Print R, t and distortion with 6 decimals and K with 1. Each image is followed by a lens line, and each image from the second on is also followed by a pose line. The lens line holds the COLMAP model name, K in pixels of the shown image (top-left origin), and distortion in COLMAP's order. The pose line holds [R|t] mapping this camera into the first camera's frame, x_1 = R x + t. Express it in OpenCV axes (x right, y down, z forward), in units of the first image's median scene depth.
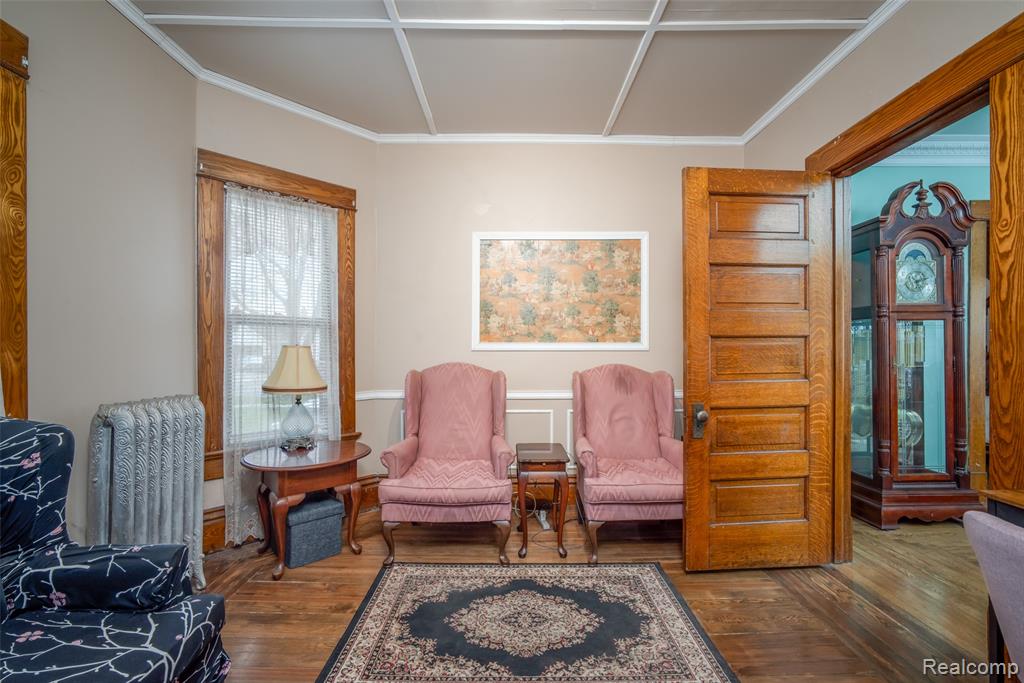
lens RADIAL K [[436.1, 0, 514.0], [0, 436.1, 331.9], [0, 0, 1]] dist [-0.017012, 0.000299]
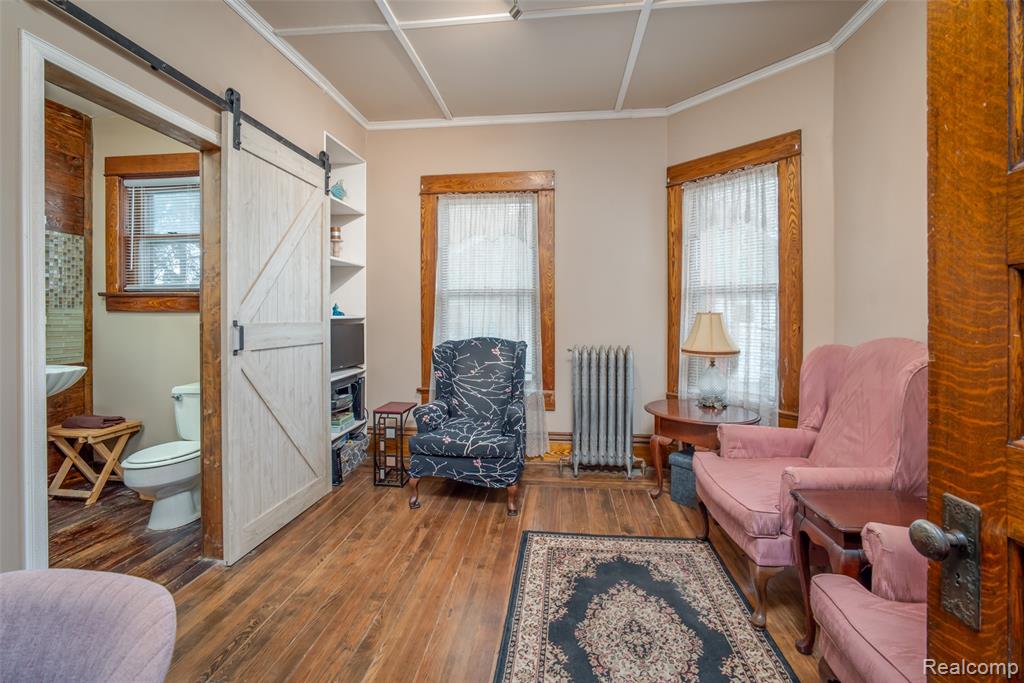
lens RADIAL K [[441.5, 0, 514.5], [0, 441.5, 312.0], [0, 0, 1]] dist [-0.008796, 0.000353]
pose [[-0.109036, -0.004607, -0.994027, 0.876079], [0.021125, 0.999753, -0.006951, 0.037112], [0.993813, -0.021757, -0.108911, 0.852454]]
